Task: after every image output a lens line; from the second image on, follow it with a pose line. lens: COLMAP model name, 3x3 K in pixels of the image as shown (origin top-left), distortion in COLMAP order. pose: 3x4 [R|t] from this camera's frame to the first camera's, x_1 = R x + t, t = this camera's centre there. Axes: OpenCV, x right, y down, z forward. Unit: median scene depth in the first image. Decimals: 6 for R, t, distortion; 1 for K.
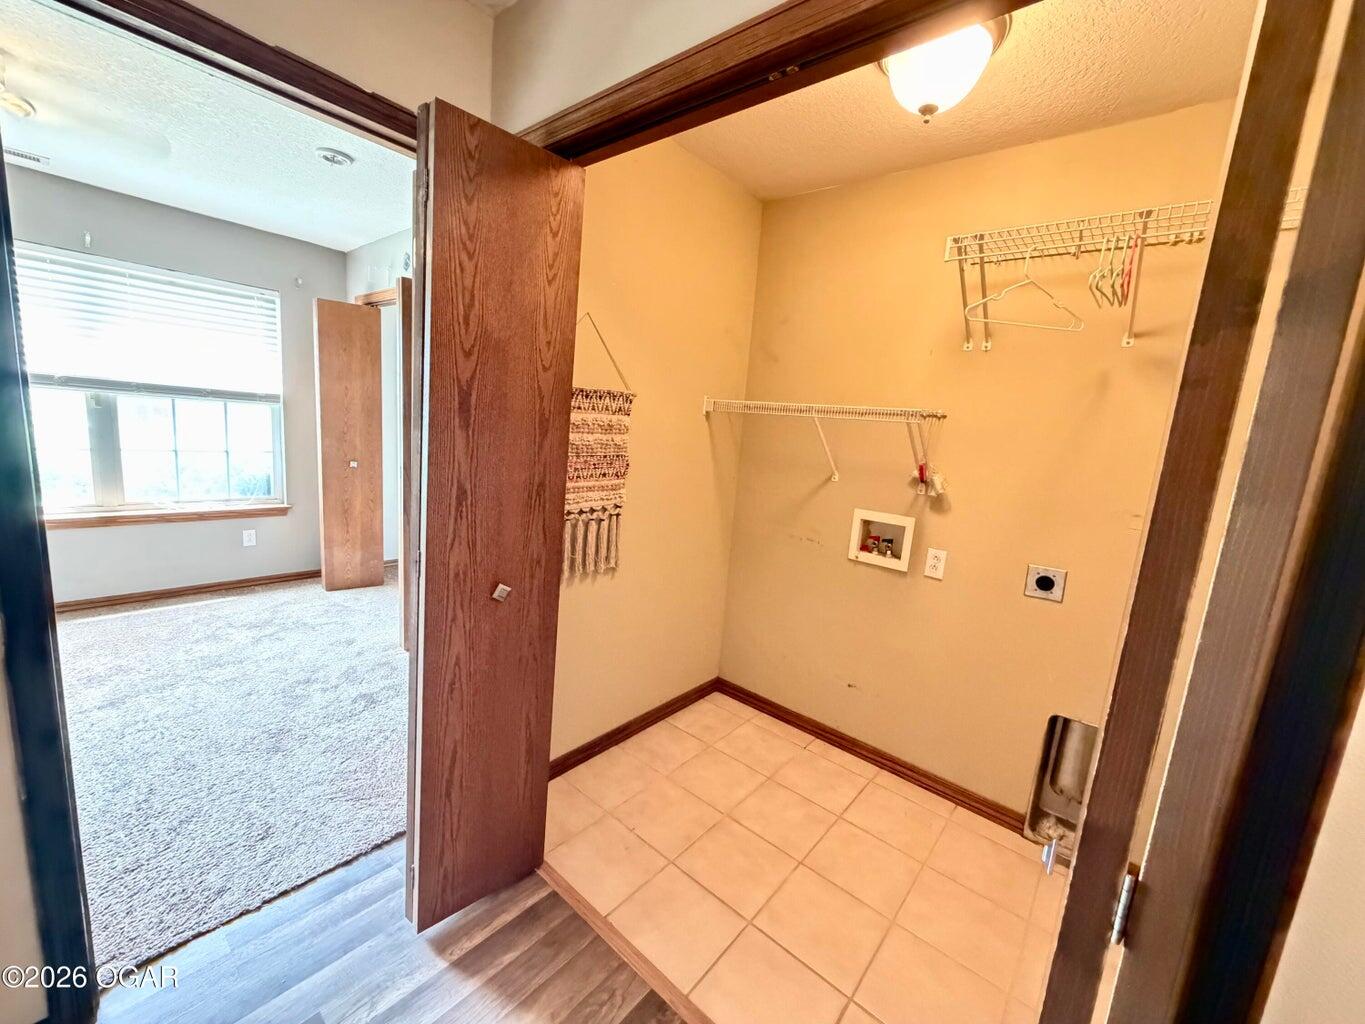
lens RADIAL K [[541.2, 0, 676.3], [0, 541.2, 509.3], [0, 0, 1]] dist [0.001292, 0.000058]
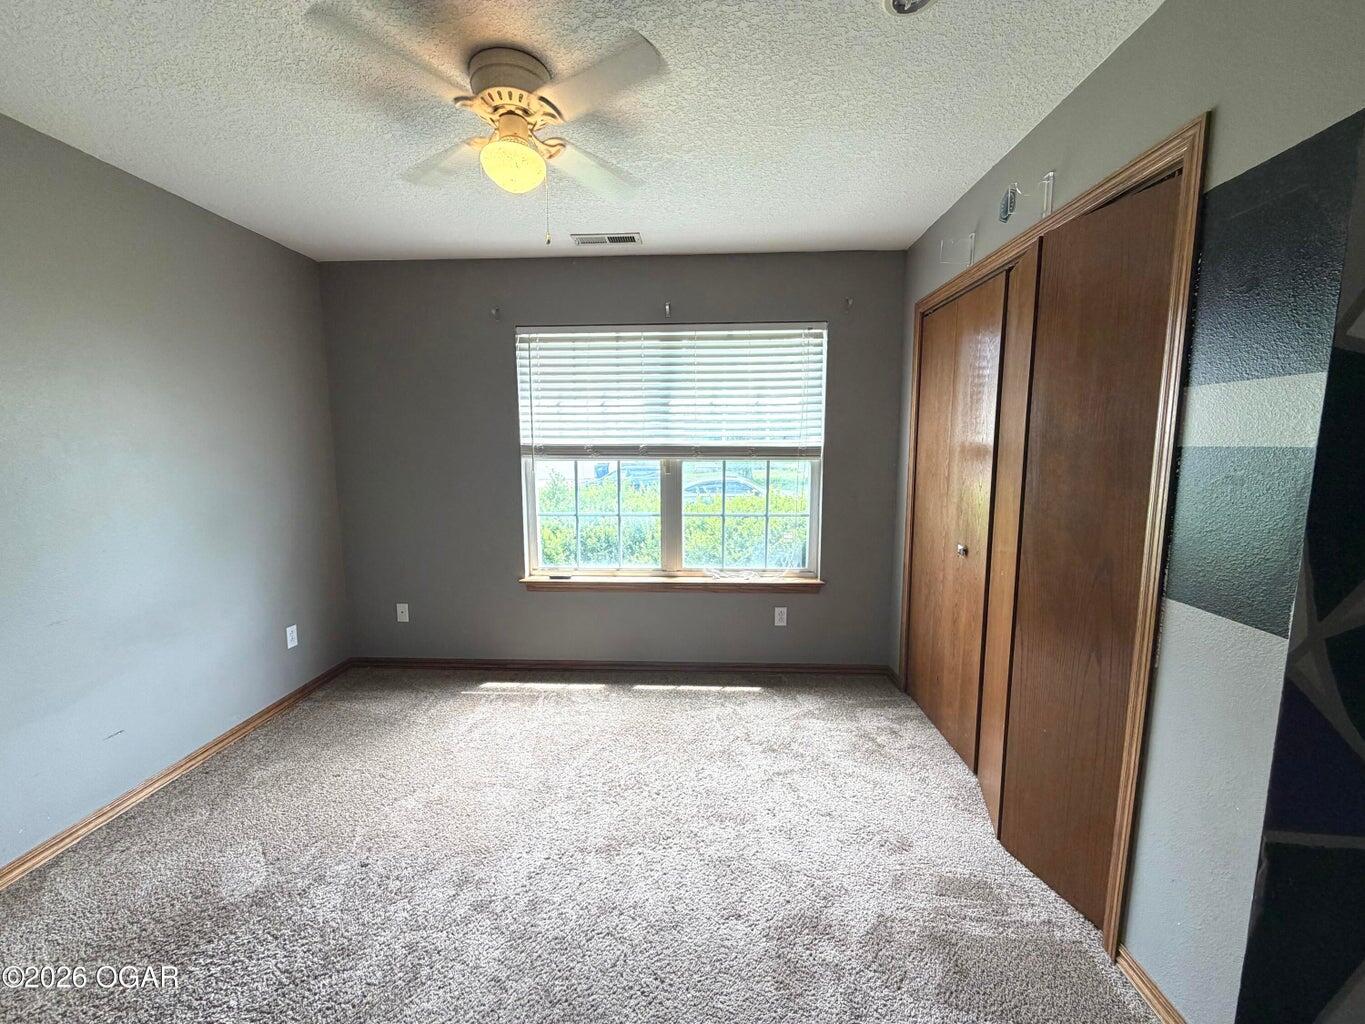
lens RADIAL K [[541.2, 0, 676.3], [0, 541.2, 509.3], [0, 0, 1]] dist [0.001292, 0.000058]
pose [[0.613264, 0.013323, -0.789765, -0.251651], [-0.073616, 0.996470, -0.040354, -0.079607], [0.786440, 0.082887, 0.612080, 0.386150]]
